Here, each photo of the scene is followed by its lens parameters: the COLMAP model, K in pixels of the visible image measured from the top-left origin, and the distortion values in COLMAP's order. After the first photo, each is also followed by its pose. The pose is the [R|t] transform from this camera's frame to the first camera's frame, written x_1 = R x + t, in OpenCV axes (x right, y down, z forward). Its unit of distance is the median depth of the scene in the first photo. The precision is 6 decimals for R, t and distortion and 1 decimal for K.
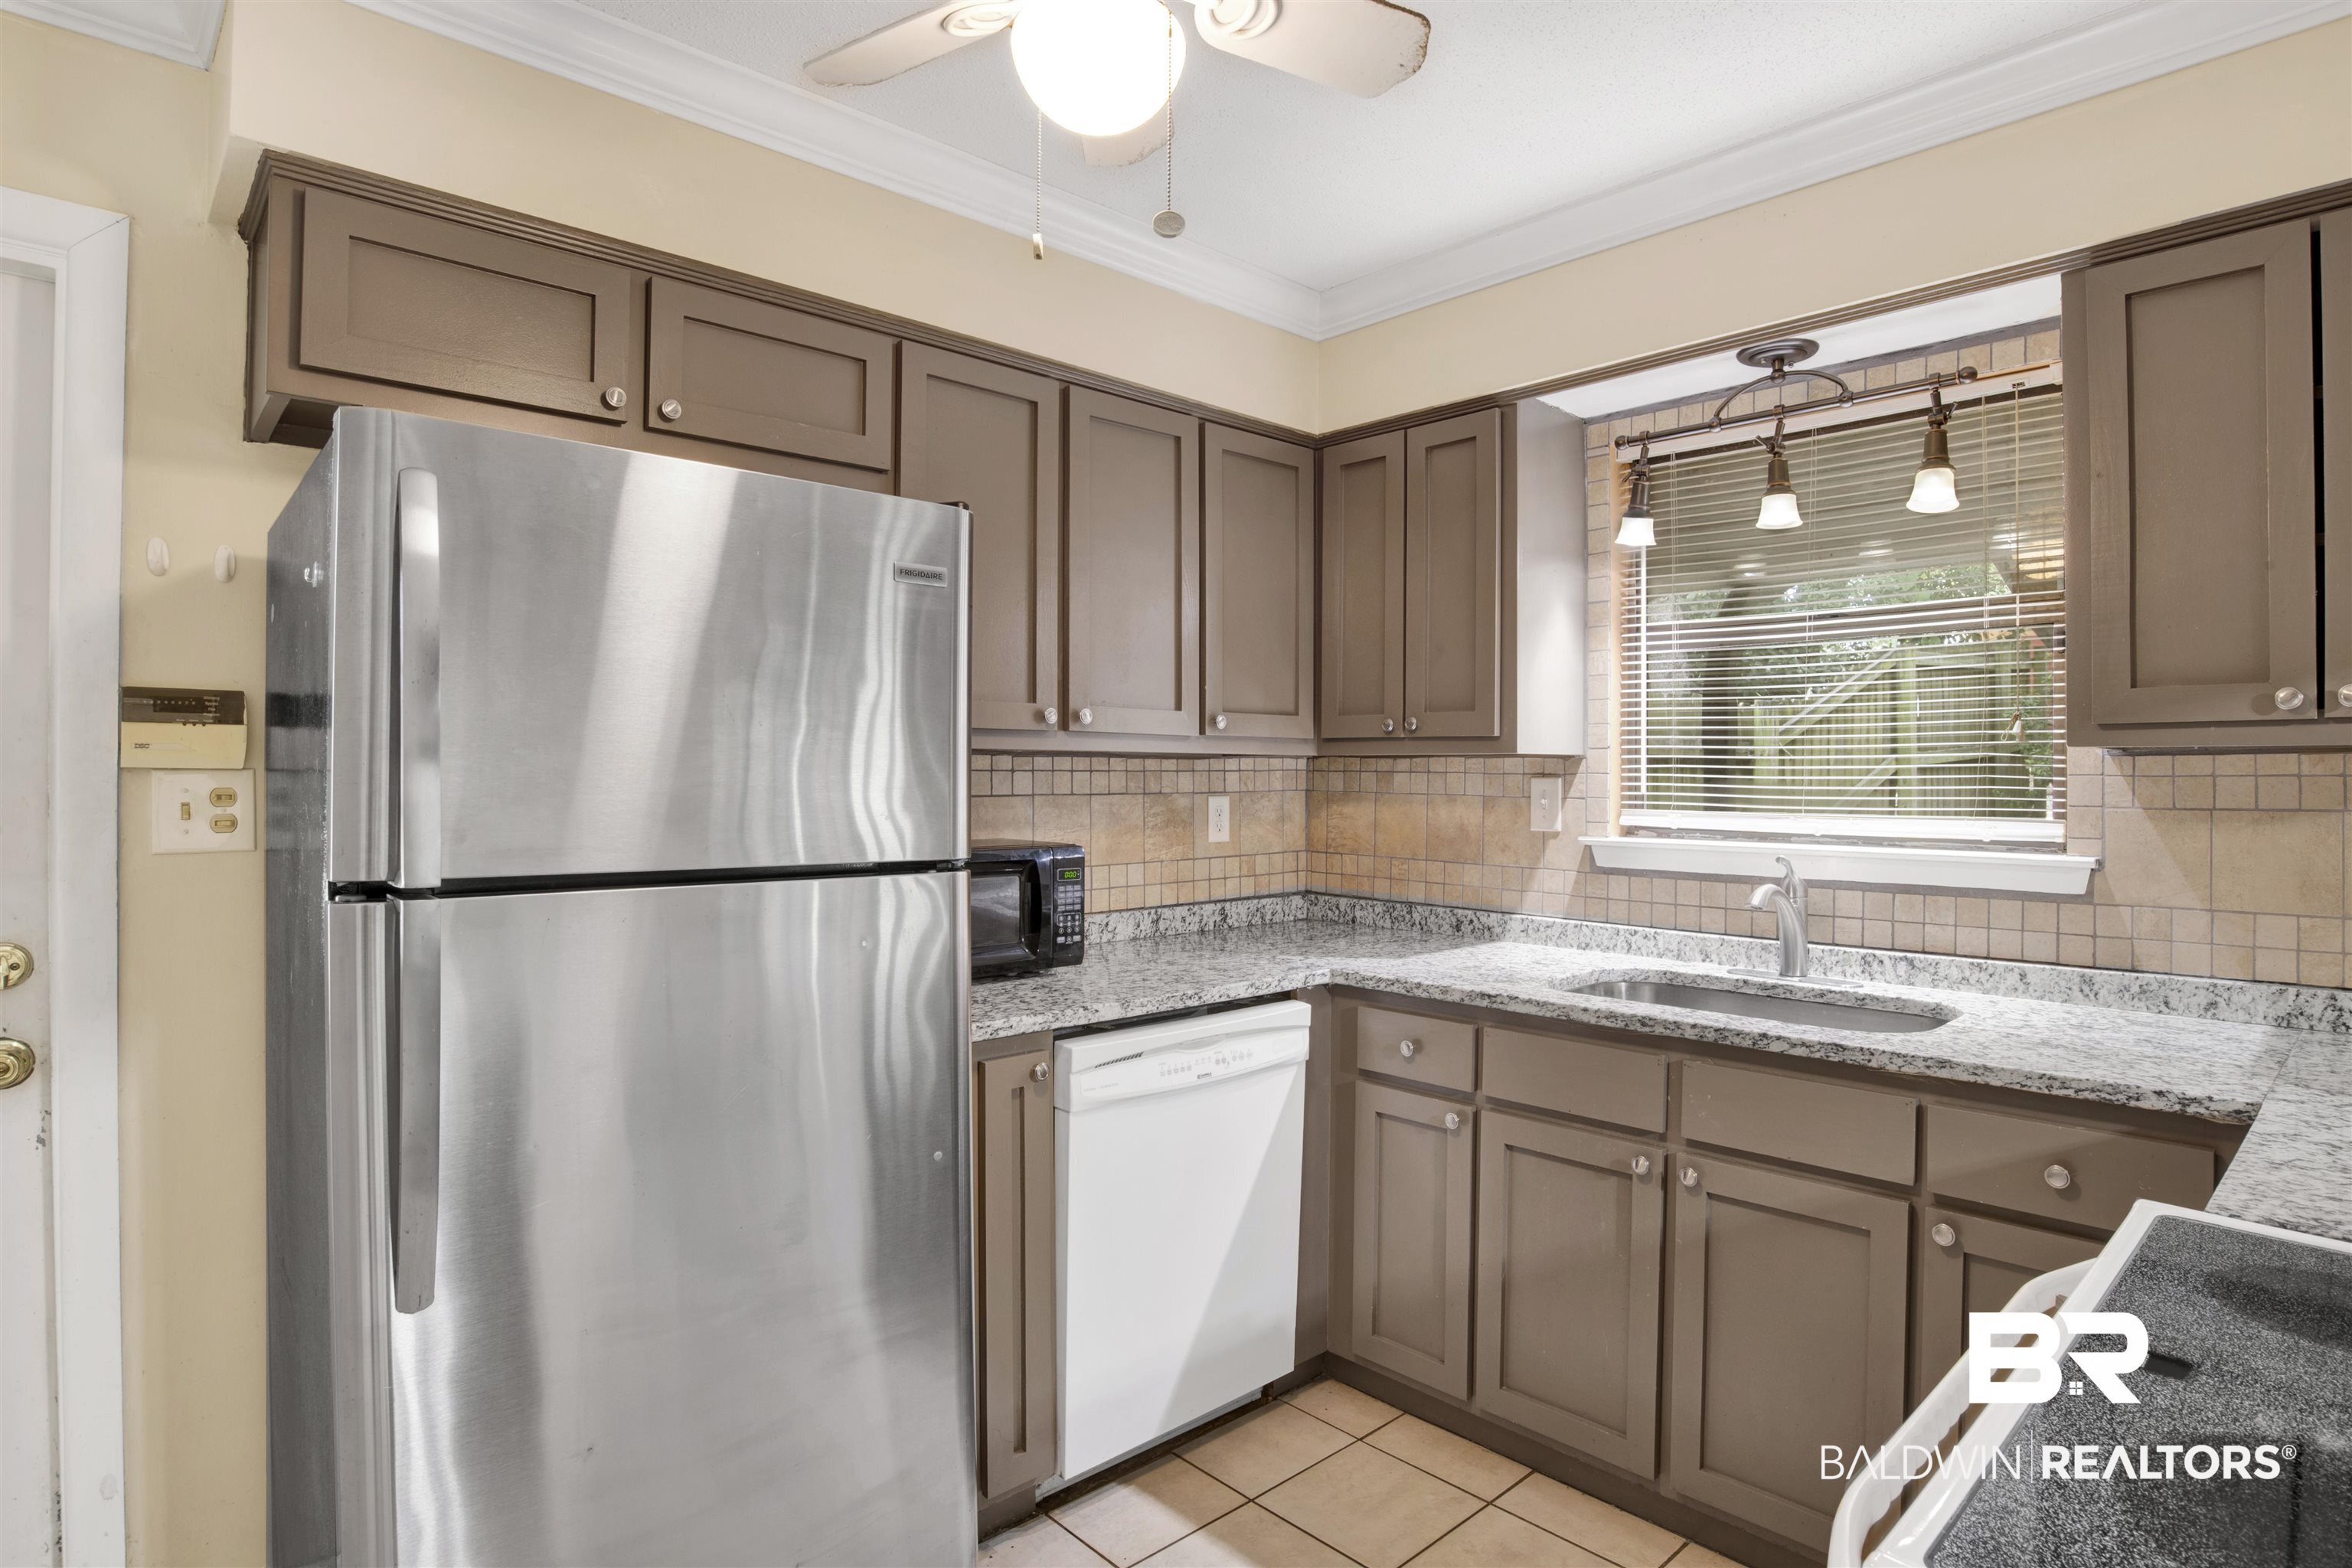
lens RADIAL K [[1255.7, 0, 1196.7], [0, 1255.7, 776.6], [0, 0, 1]] dist [-0.077358, 0.029359]
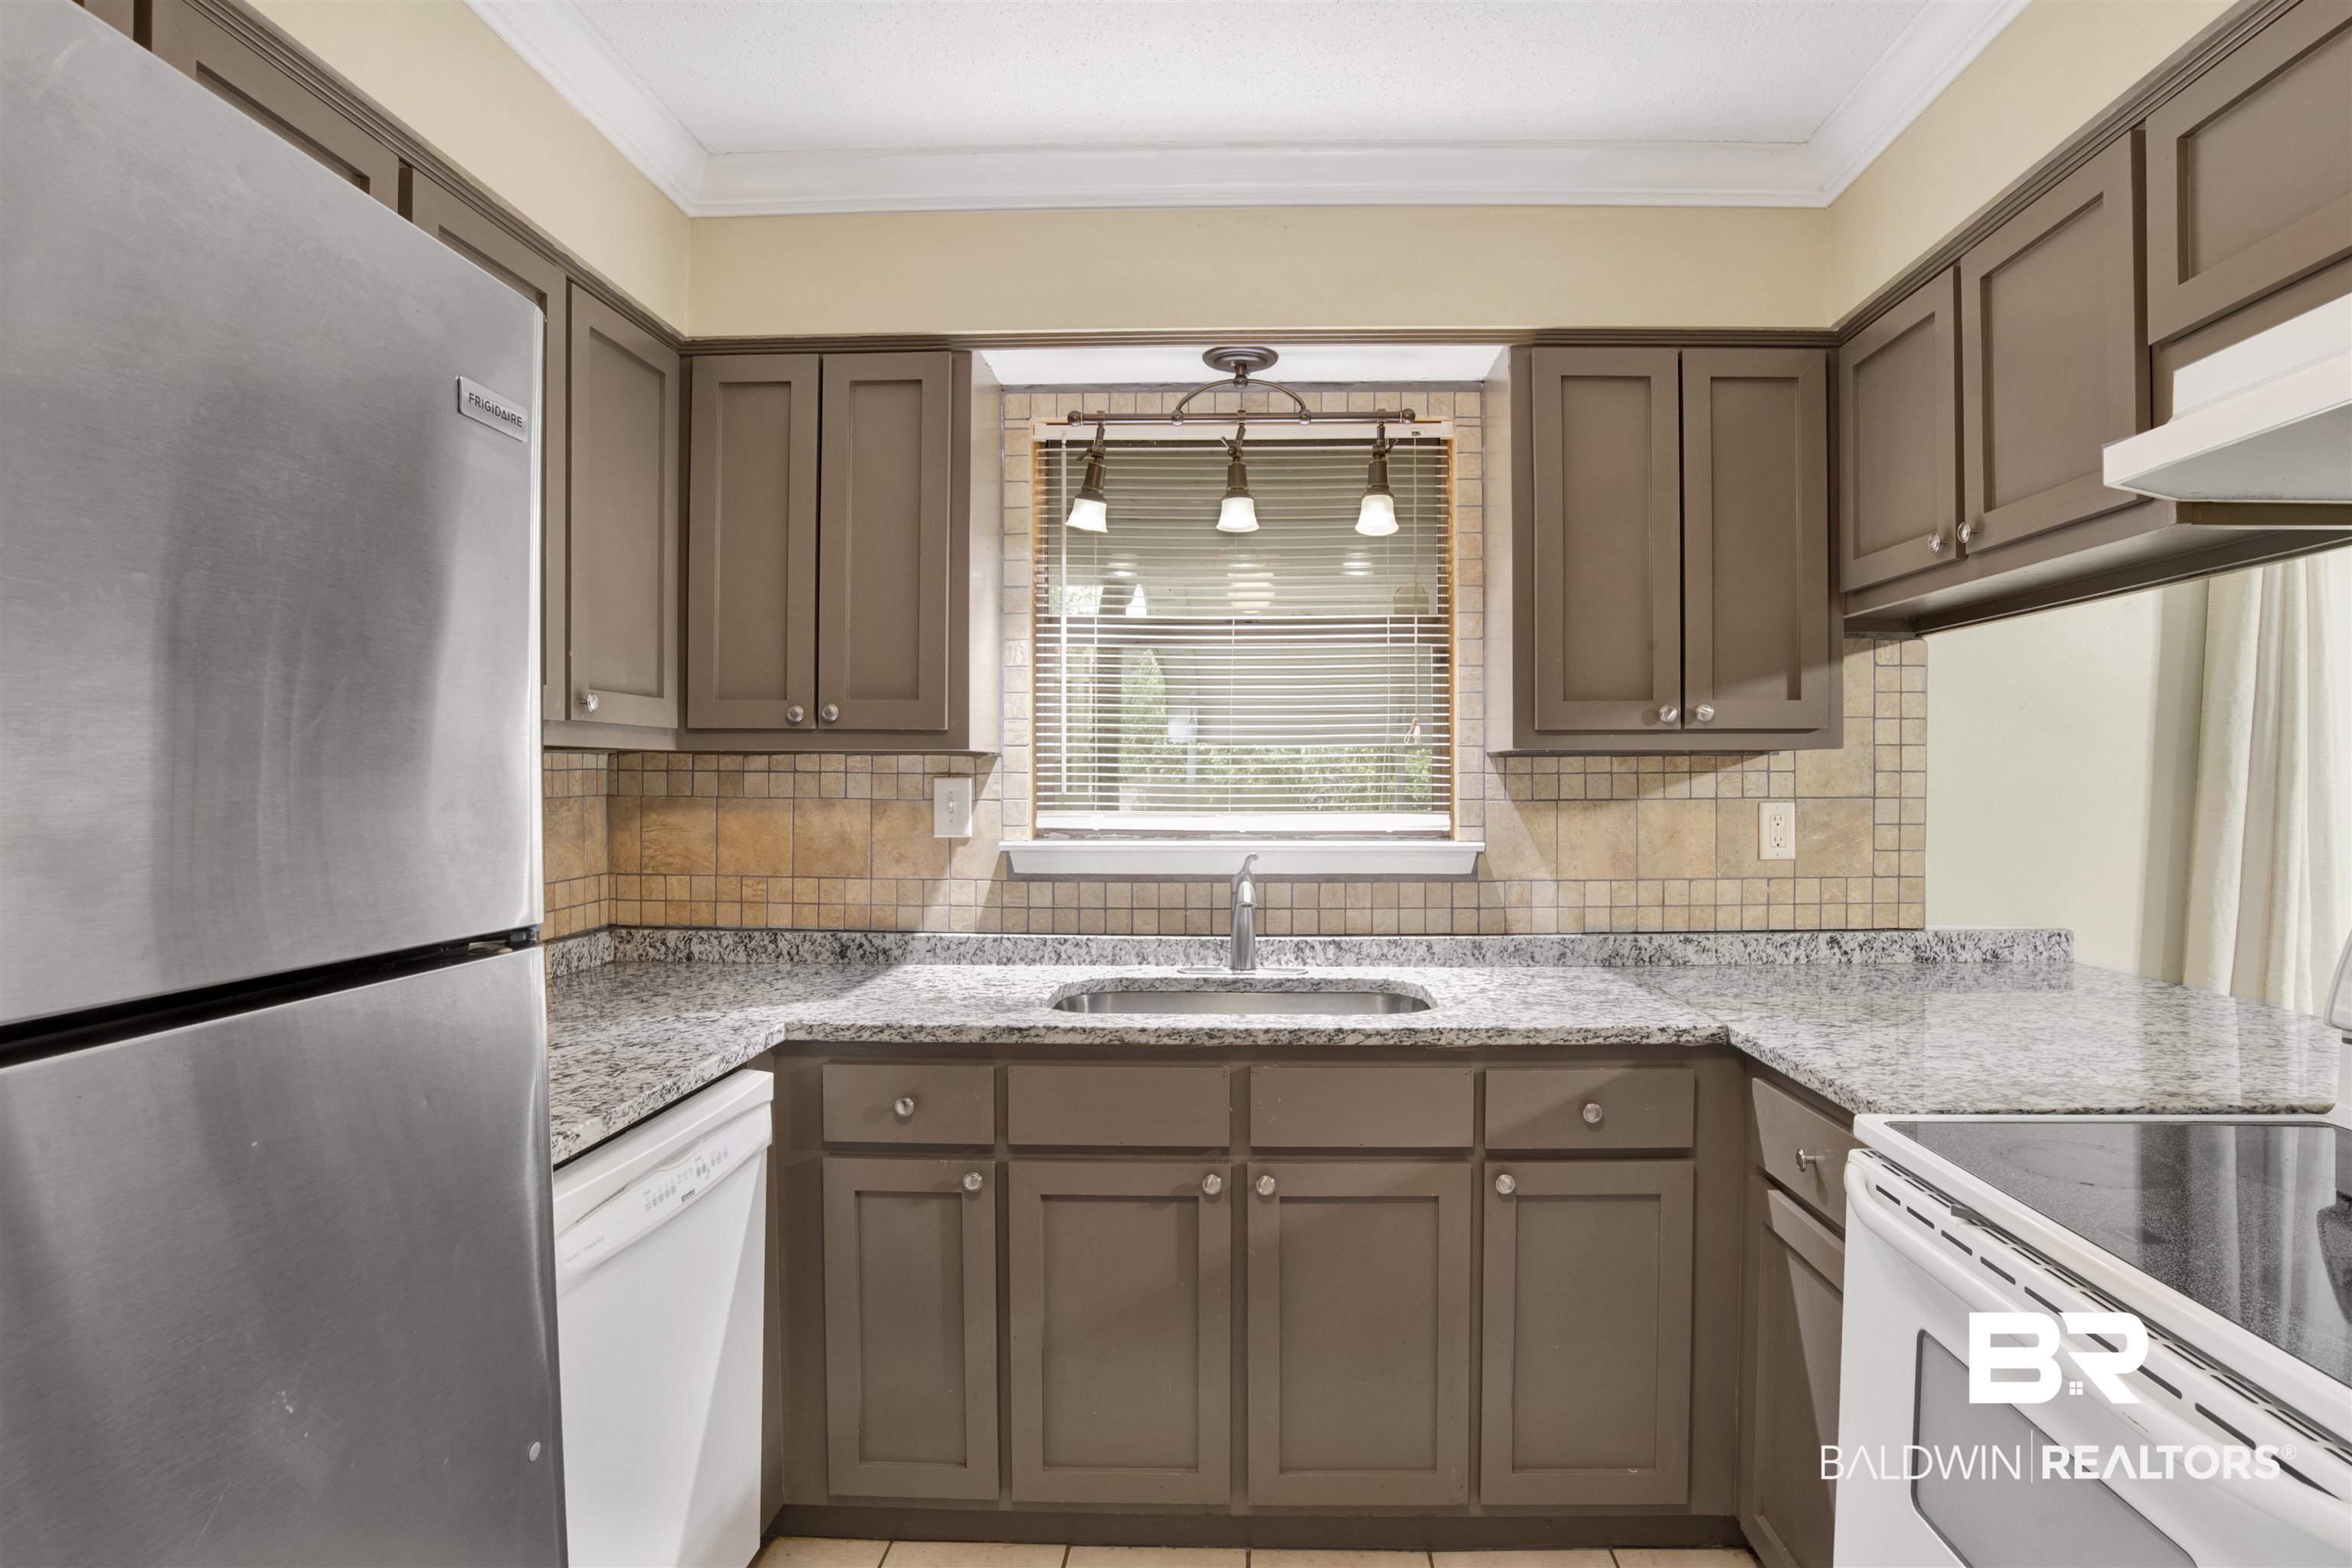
lens RADIAL K [[1245.4, 0, 1236.7], [0, 1245.4, 793.1], [0, 0, 1]] dist [-0.082320, 0.036965]
pose [[0.696256, -0.013172, 0.717672, -0.266564], [0.003923, 0.999886, 0.014546, -0.000160], [-0.717783, -0.007313, 0.696229, 0.285976]]
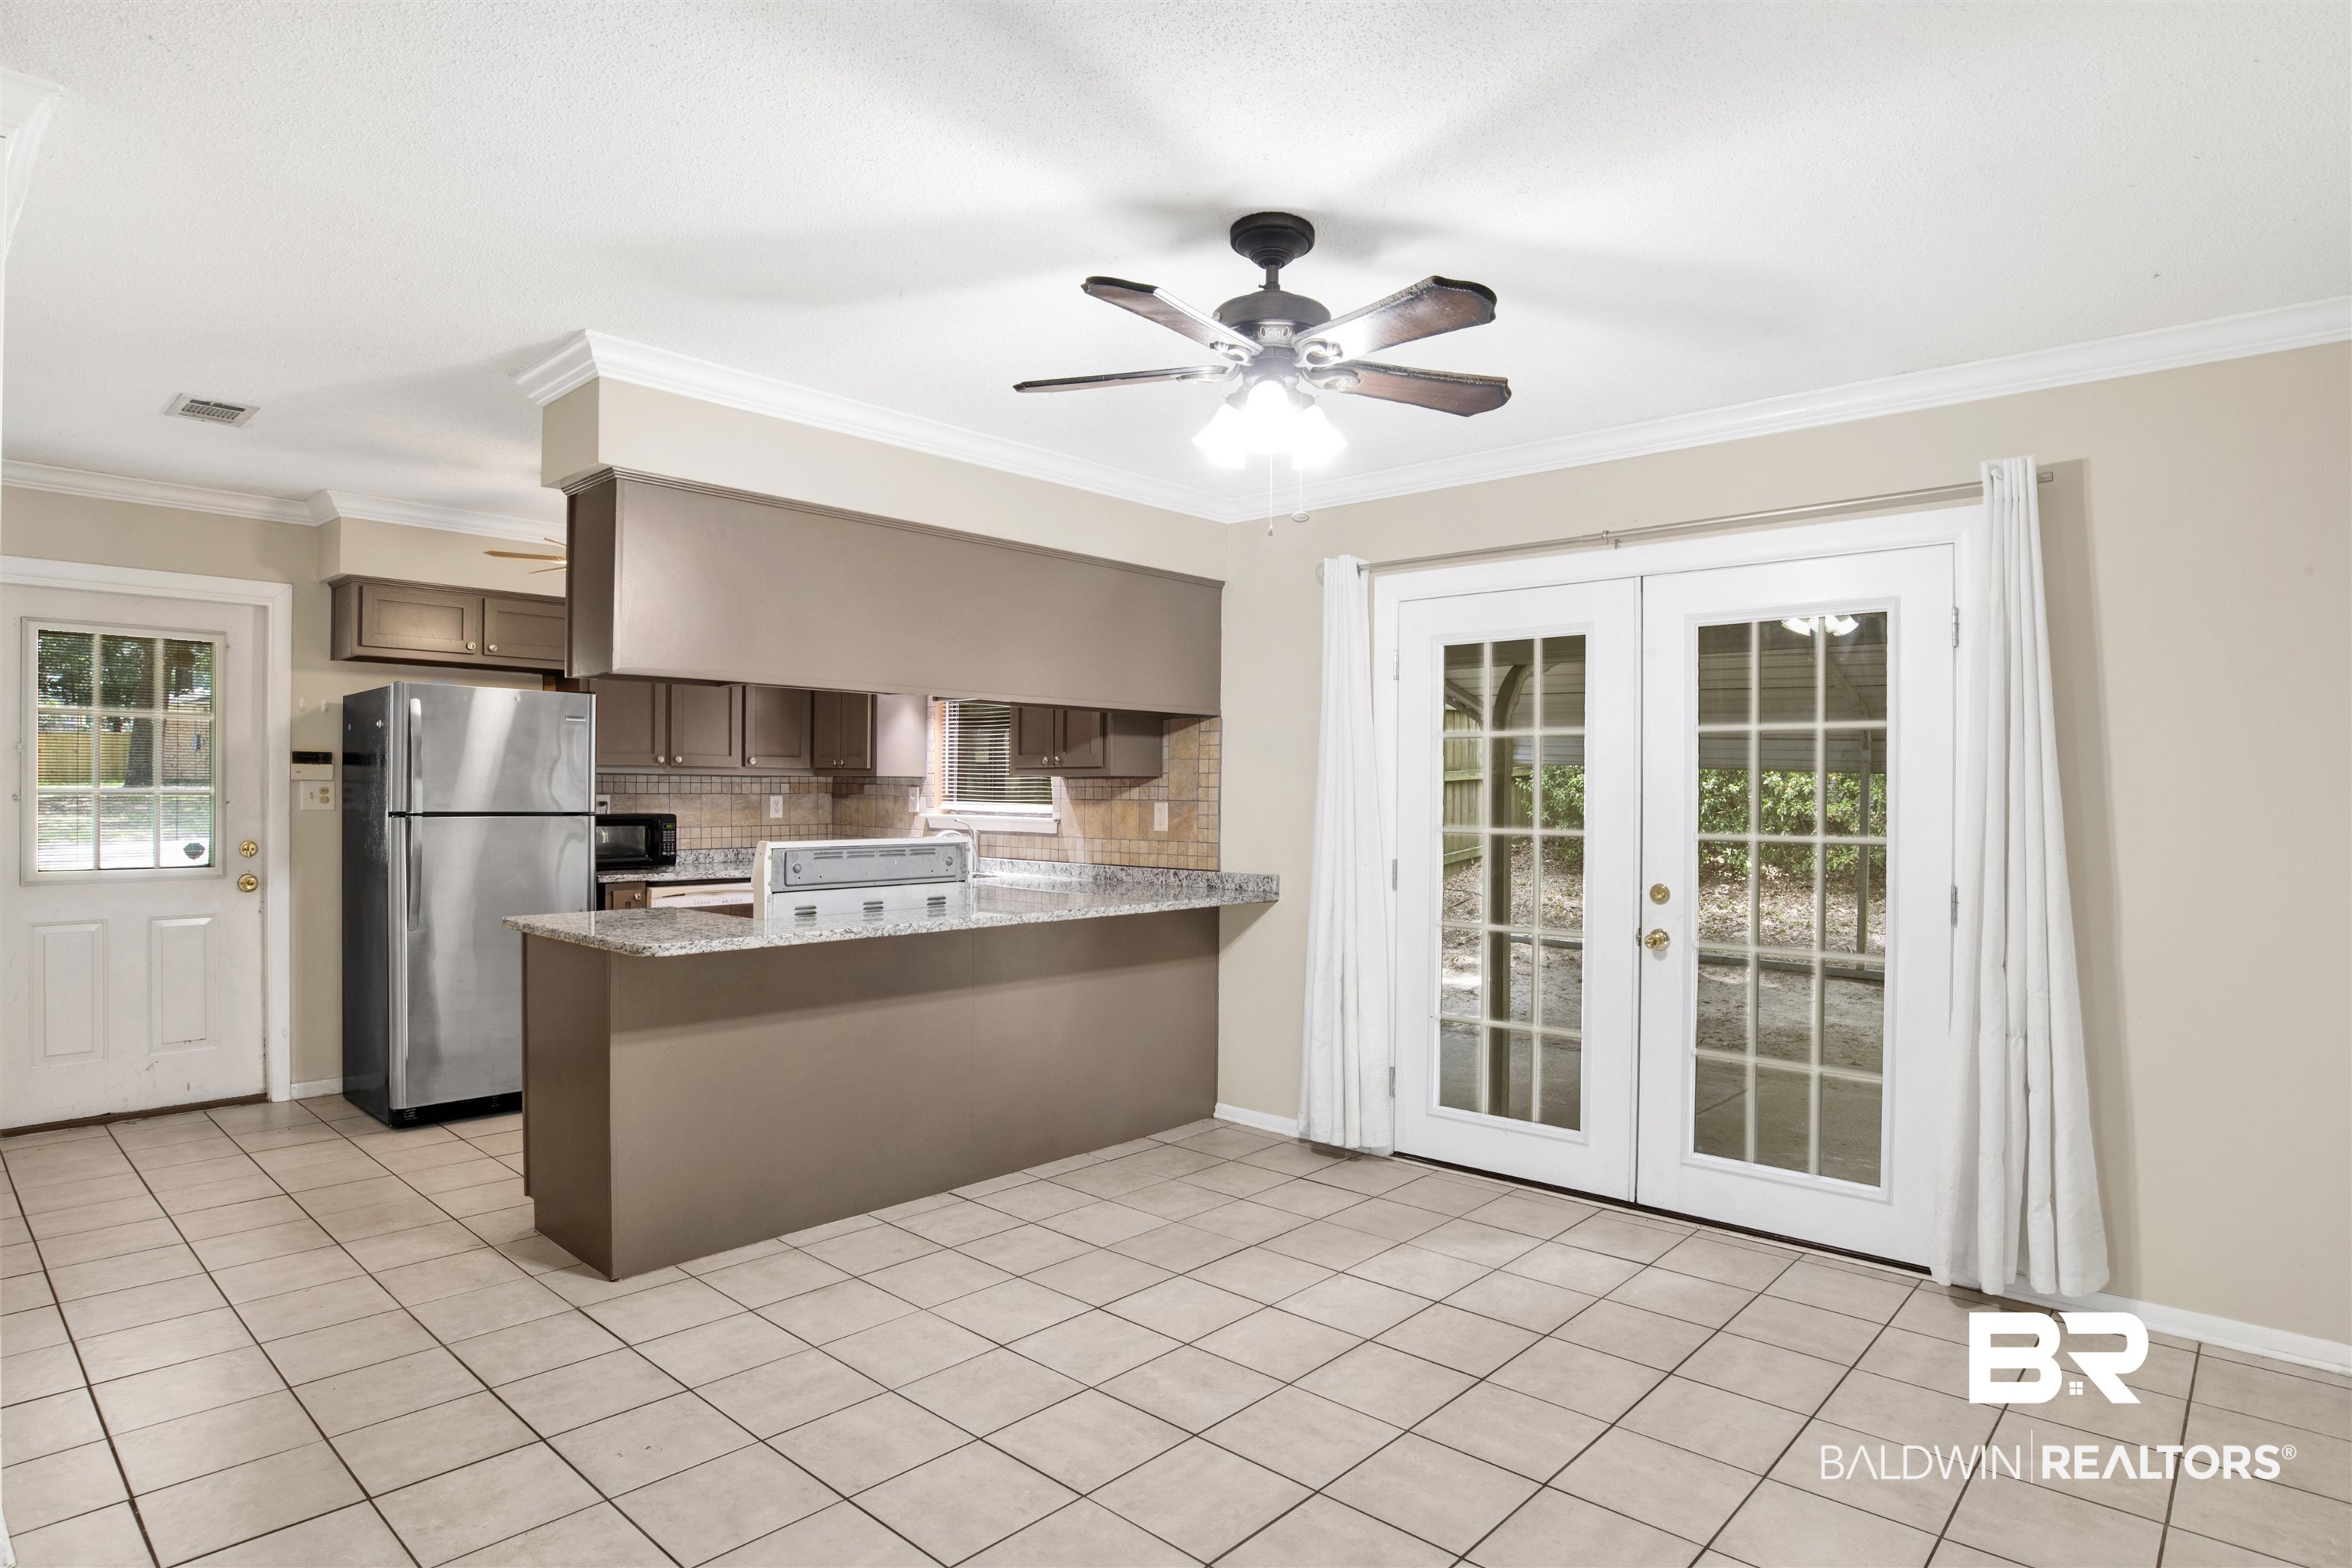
lens RADIAL K [[1279.5, 0, 1196.4], [0, 1279.5, 790.6], [0, 0, 1]] dist [-0.051537, 0.000575]
pose [[0.996595, 0.005451, 0.082269, 0.718074], [-0.005540, 0.999984, 0.000853, 0.002868], [-0.082263, -0.001306, 0.996610, -1.520580]]
